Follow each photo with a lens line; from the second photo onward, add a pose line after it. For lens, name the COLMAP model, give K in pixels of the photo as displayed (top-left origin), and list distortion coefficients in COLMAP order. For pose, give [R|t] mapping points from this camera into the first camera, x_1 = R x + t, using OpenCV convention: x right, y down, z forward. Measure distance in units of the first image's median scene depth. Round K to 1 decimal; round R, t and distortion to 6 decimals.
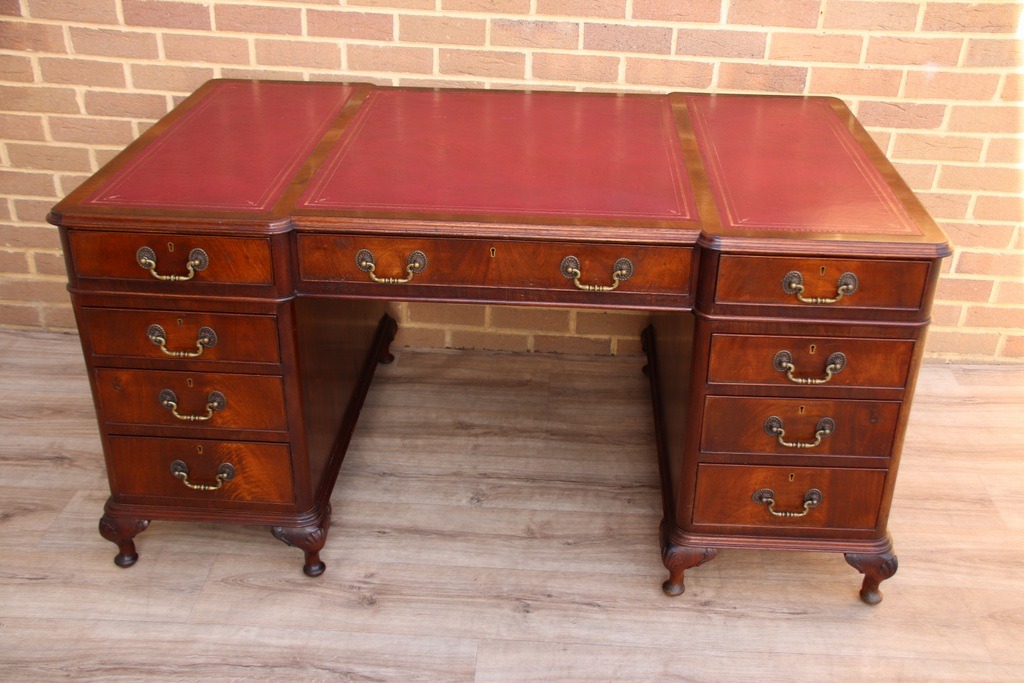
lens RADIAL K [[1066.1, 0, 520.0], [0, 1066.1, 351.2], [0, 0, 1]] dist [-0.065912, 0.289693]
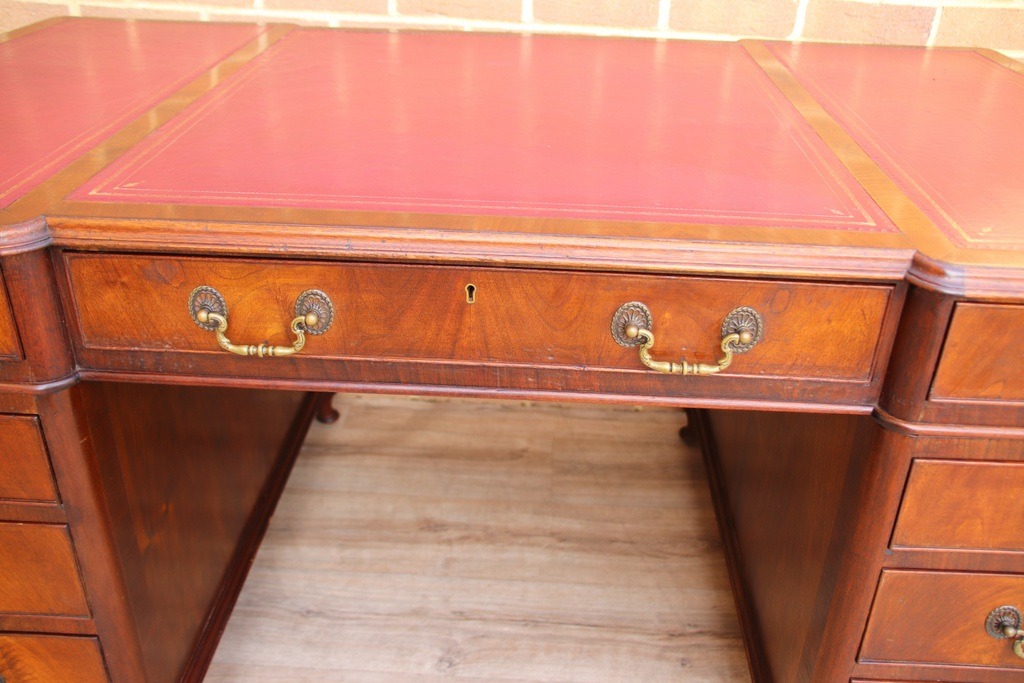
lens RADIAL K [[935.5, 0, 518.0], [0, 935.5, 351.4], [0, 0, 1]] dist [-0.111465, 0.184581]
pose [[0.999841, 0.003210, 0.017513, -0.009228], [-0.003371, 0.999952, 0.009167, -0.056868], [-0.017483, -0.009225, 0.999805, 0.466325]]
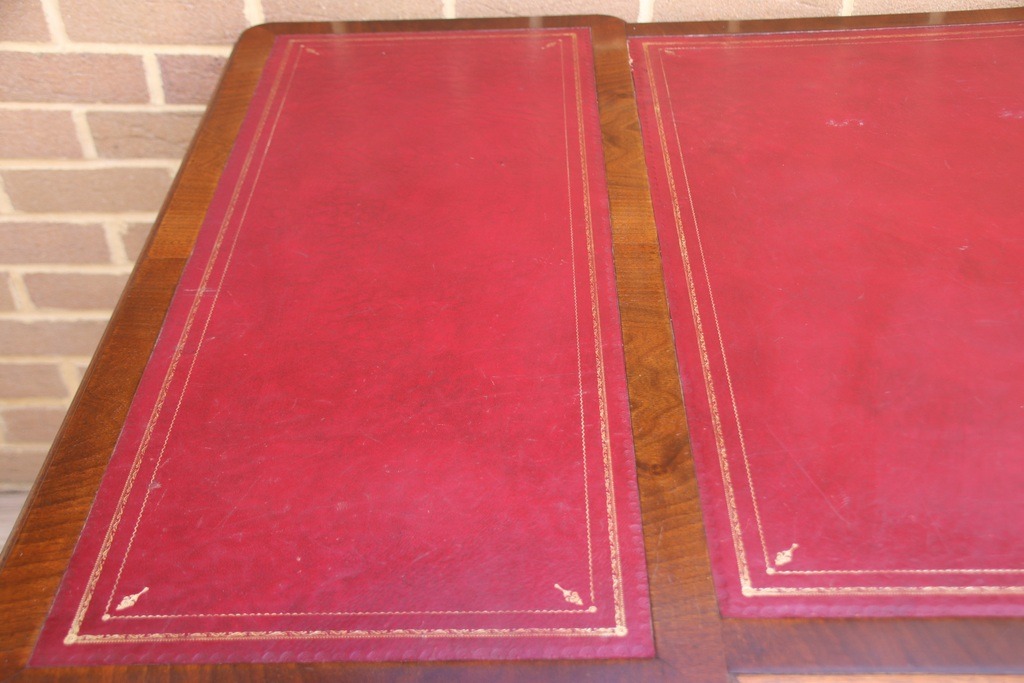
lens RADIAL K [[1228.1, 0, 513.5], [0, 1228.1, 341.9], [0, 0, 1]] dist [-0.007044, 0.360399]
pose [[0.997865, -0.064549, 0.009962, -0.220662], [0.062422, 0.987414, 0.145316, -0.220181], [-0.019217, -0.144384, 0.989335, 0.532487]]
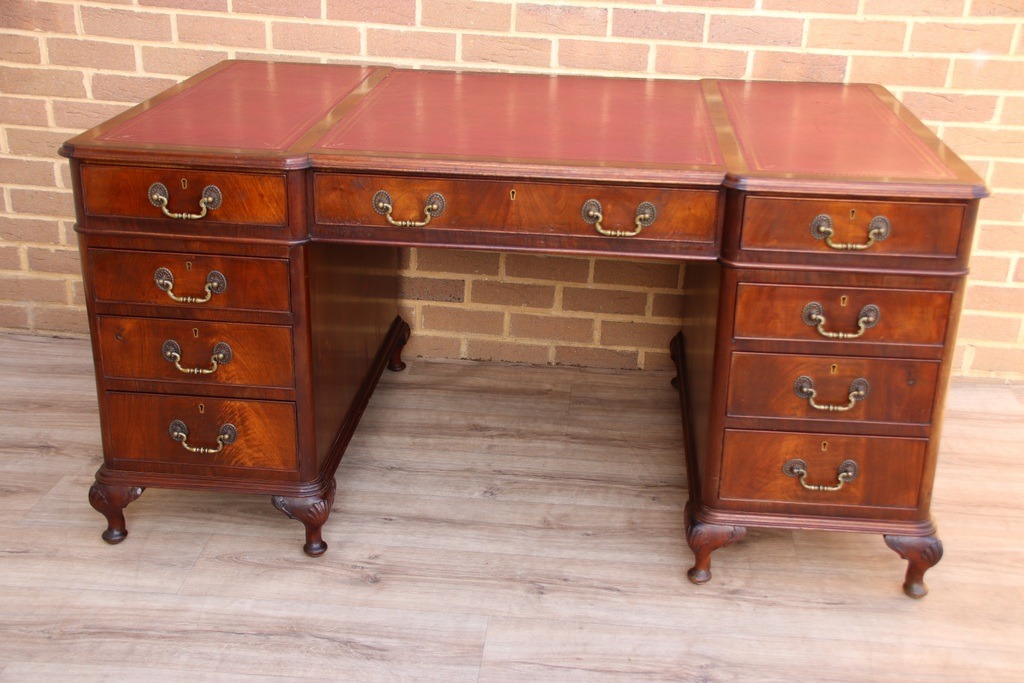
lens RADIAL K [[1204.6, 0, 517.9], [0, 1204.6, 353.9], [0, 0, 1]] dist [-0.006877, 0.385692]
pose [[0.999552, 0.019150, -0.023019, 0.005921], [-0.021433, 0.994404, -0.103449, 0.133869], [0.020909, 0.103896, 0.994368, -0.068078]]
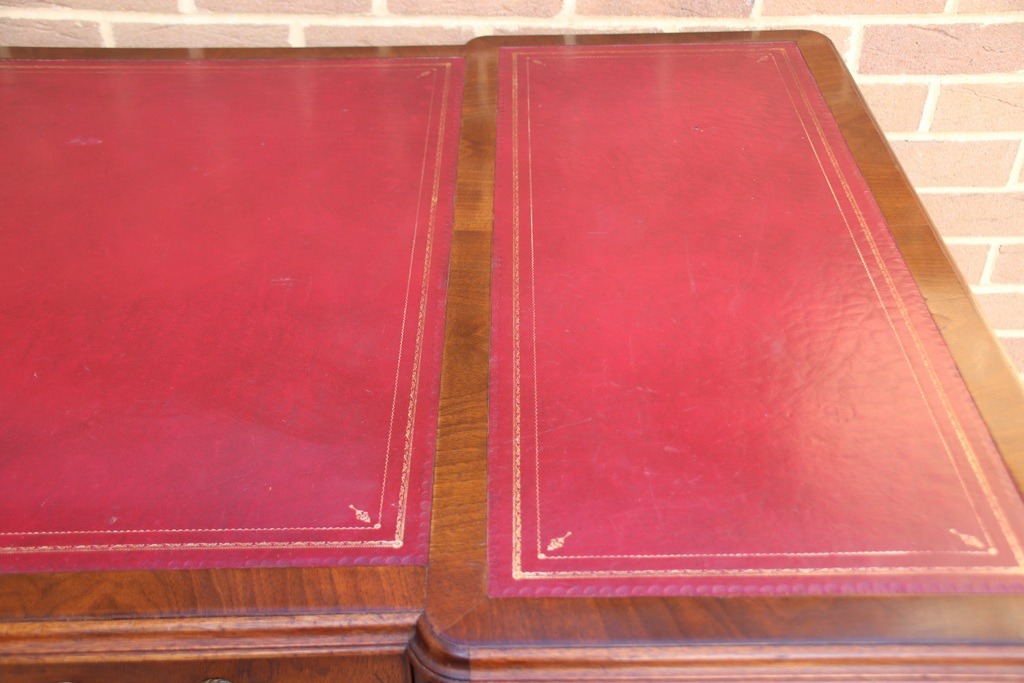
lens RADIAL K [[1216.8, 0, 515.8], [0, 1216.8, 359.0], [0, 0, 1]] dist [-0.010282, 0.397670]
pose [[0.997876, -0.058531, 0.028604, 0.152725], [0.054288, 0.989825, 0.131524, -0.191658], [-0.036011, -0.129692, 0.990900, 0.487389]]
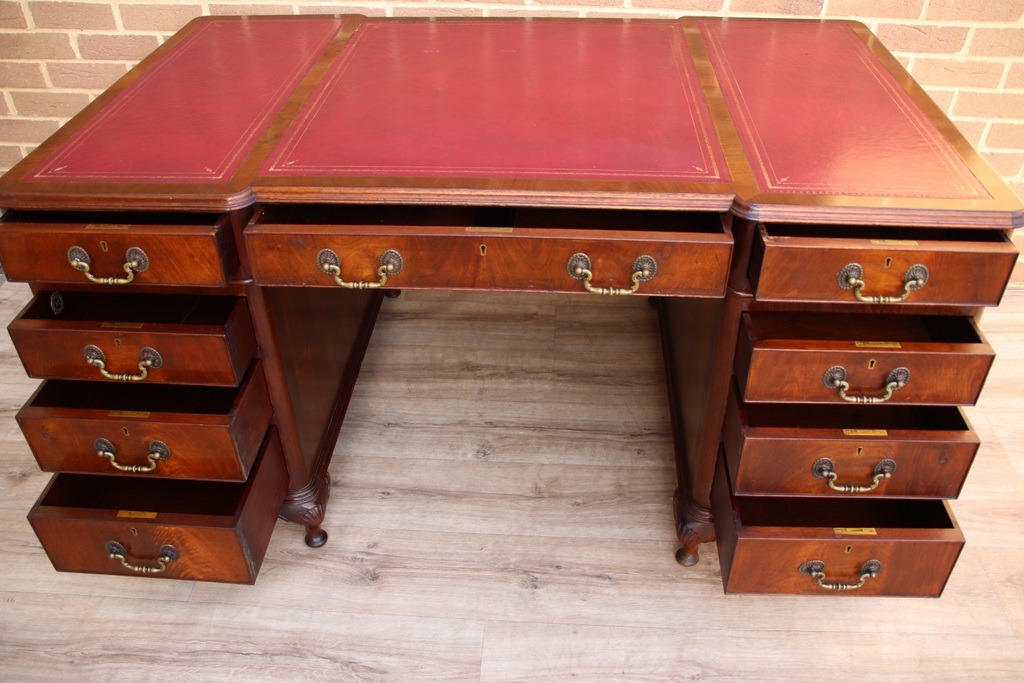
lens RADIAL K [[865.2, 0, 509.8], [0, 865.2, 352.1], [0, 0, 1]] dist [-0.146602, 0.148868]
pose [[0.999525, -0.015957, -0.026382, 0.006840], [0.019773, 0.988281, 0.151359, -0.075835], [0.023657, -0.151808, 0.988127, 0.244270]]
